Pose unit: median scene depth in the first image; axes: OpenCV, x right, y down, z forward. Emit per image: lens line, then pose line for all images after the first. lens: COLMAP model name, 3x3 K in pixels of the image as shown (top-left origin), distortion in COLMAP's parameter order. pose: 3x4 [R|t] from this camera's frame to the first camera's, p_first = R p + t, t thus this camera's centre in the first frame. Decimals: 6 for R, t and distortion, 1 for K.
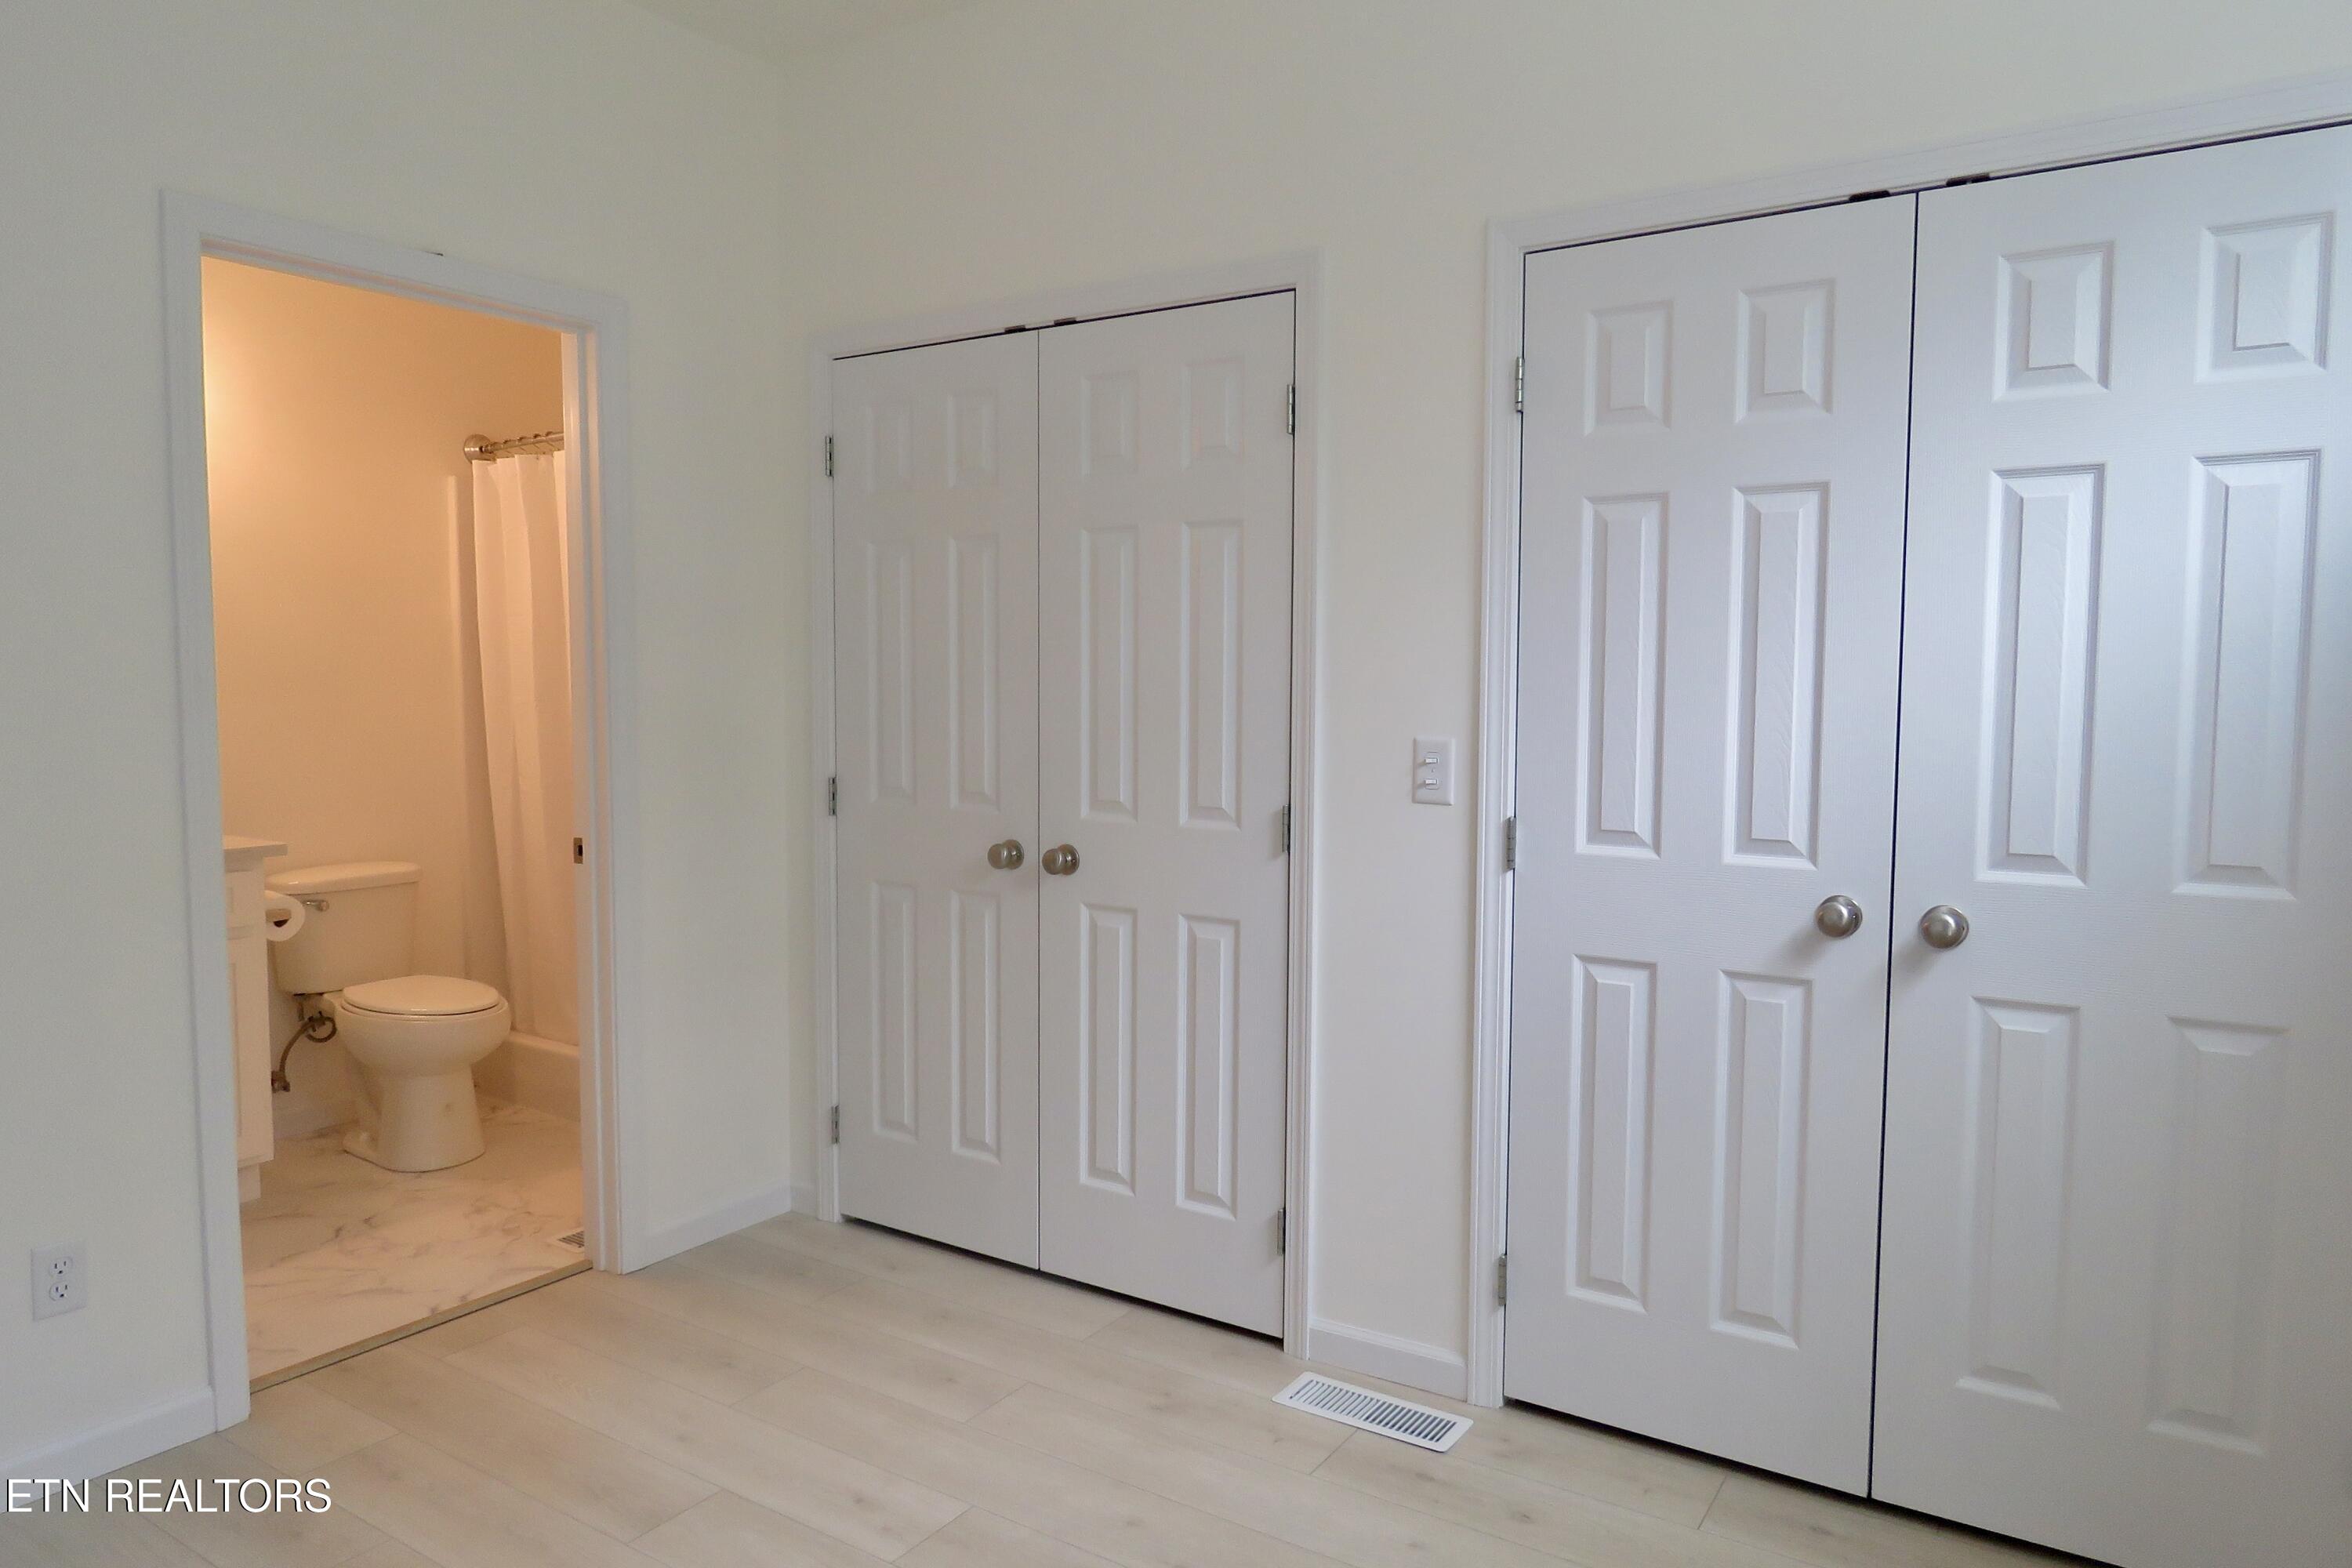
lens RADIAL K [[1557.9, 0, 1176.0], [0, 1557.9, 784.0], [0, 0, 1]] dist [-0.006129, 0.004022]
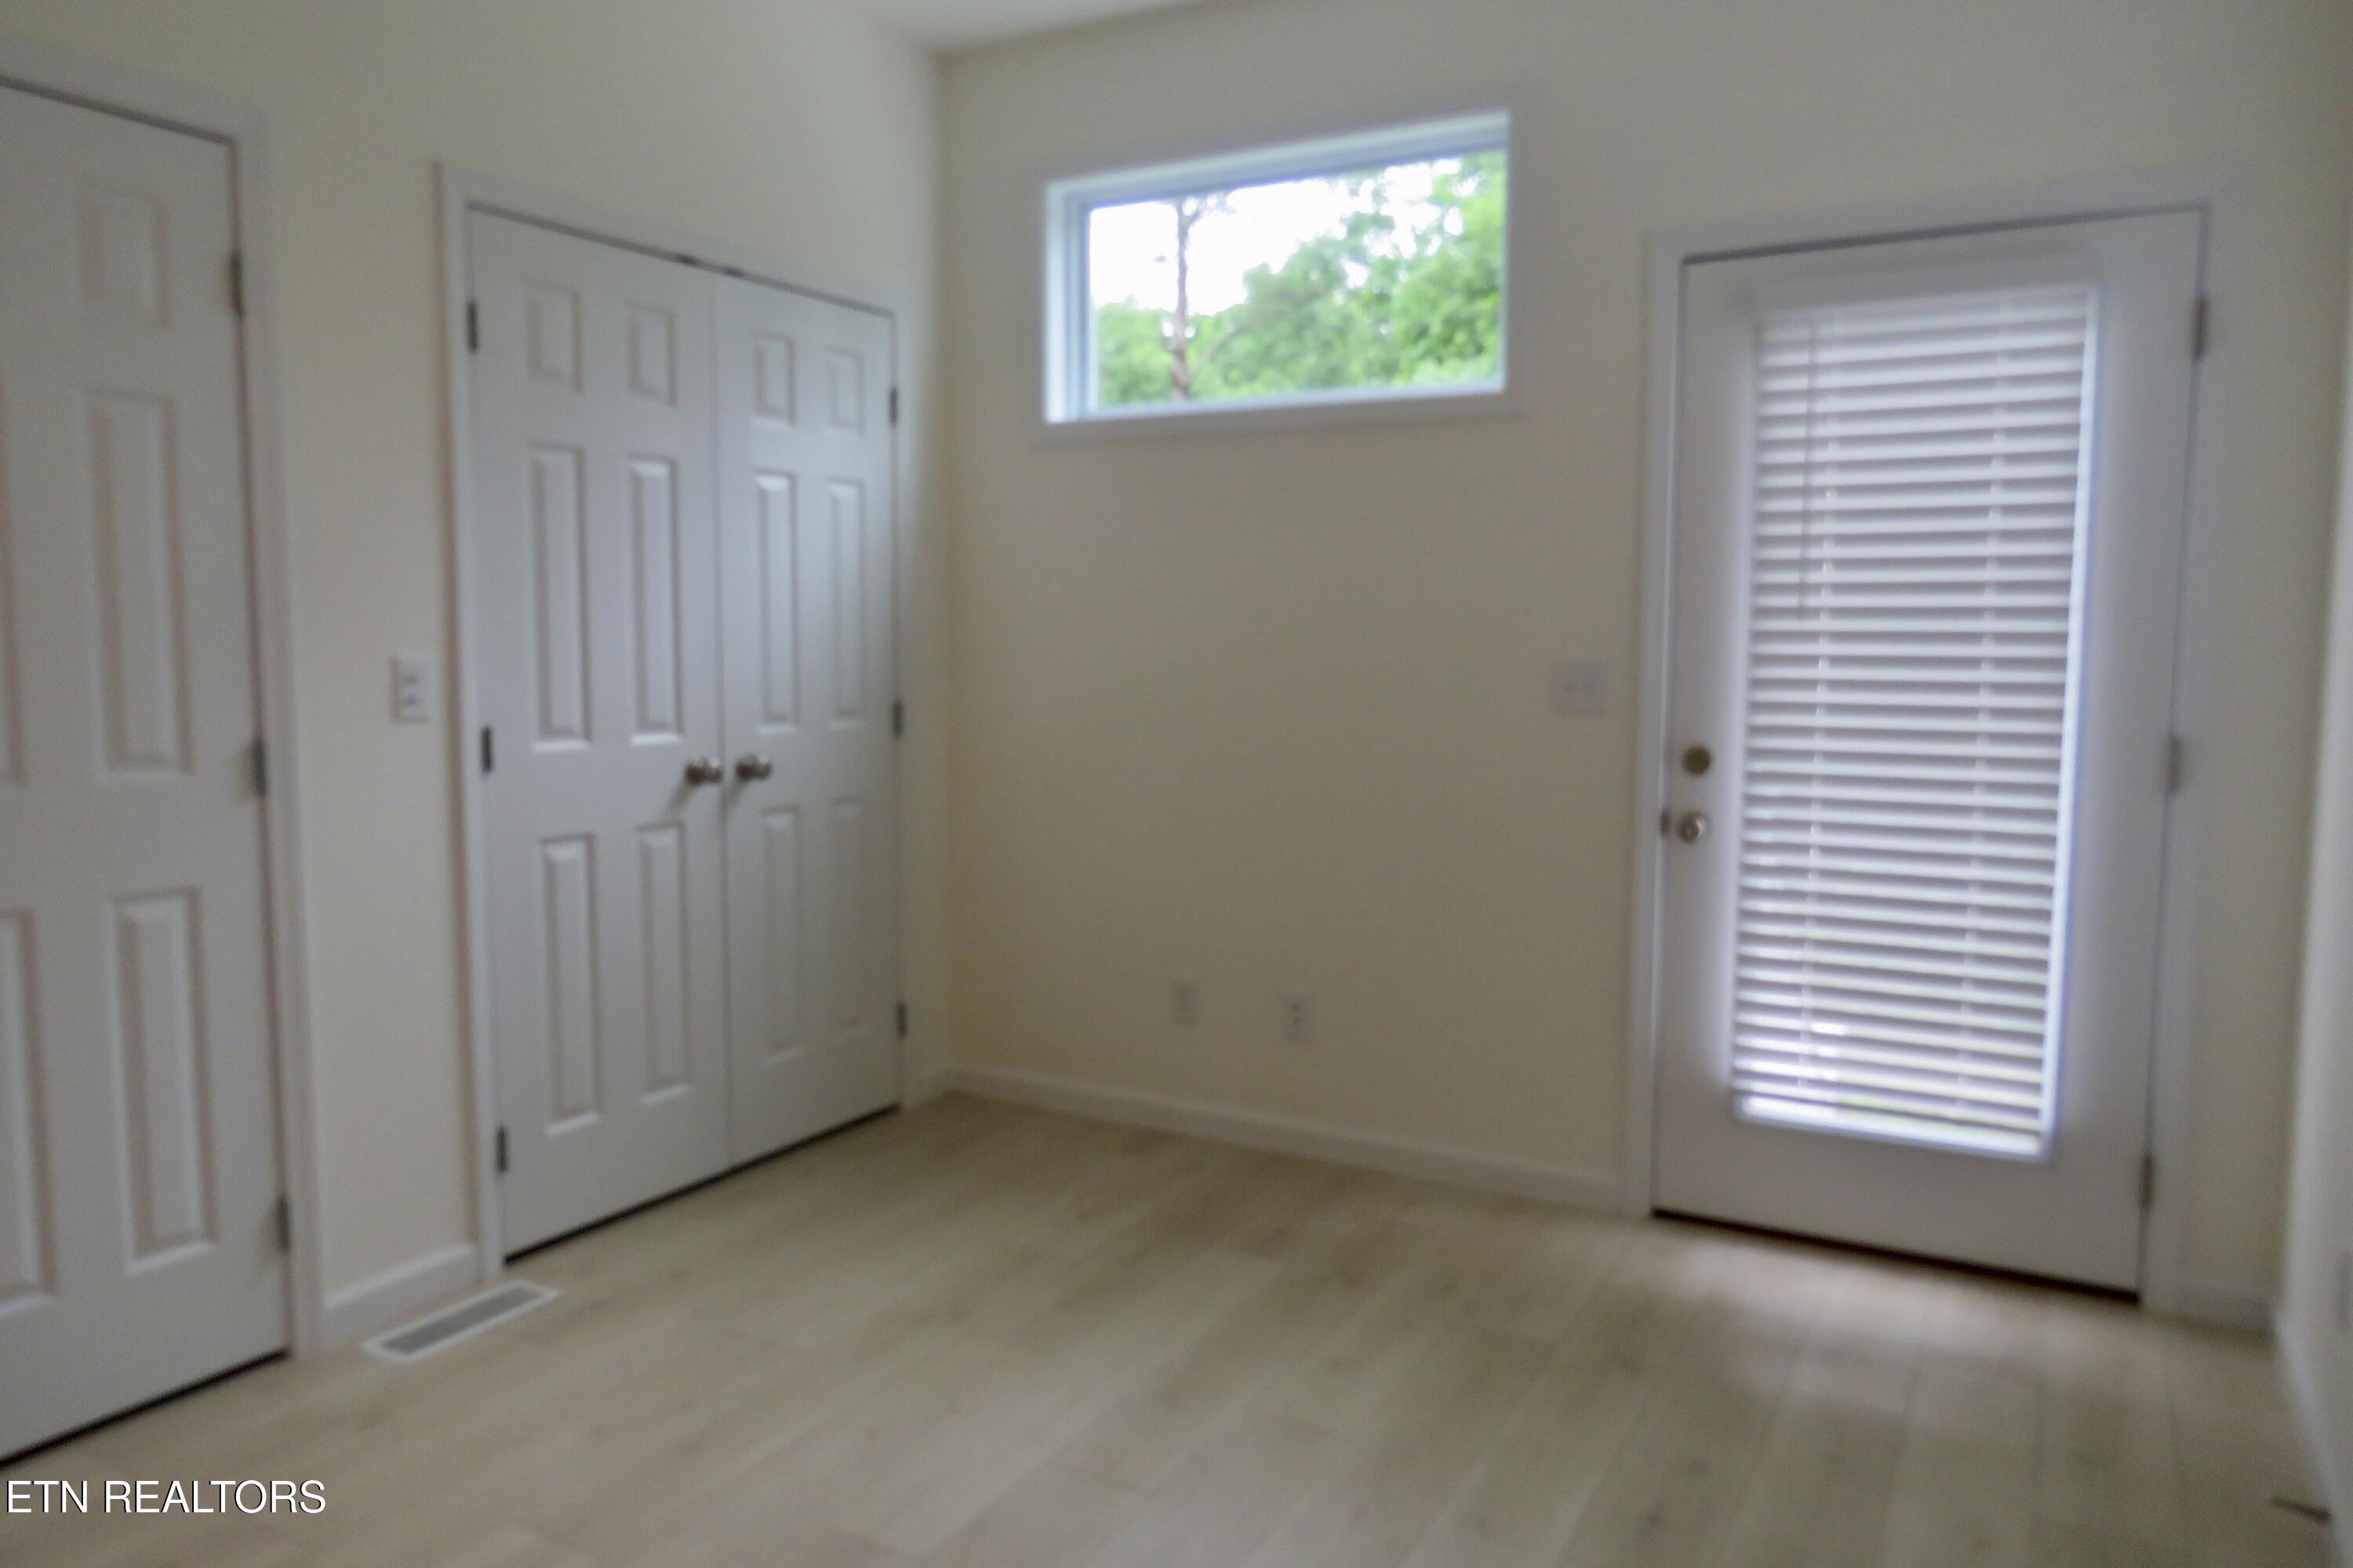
lens RADIAL K [[1558.6, 0, 1176.5], [0, 1558.6, 784.0], [0, 0, 1]] dist [-0.006129, 0.004022]
pose [[-0.066076, -0.100423, 0.992748, -0.875856], [0.070190, 0.991990, 0.105018, -0.017783], [-0.995343, 0.076620, -0.058498, 0.571313]]
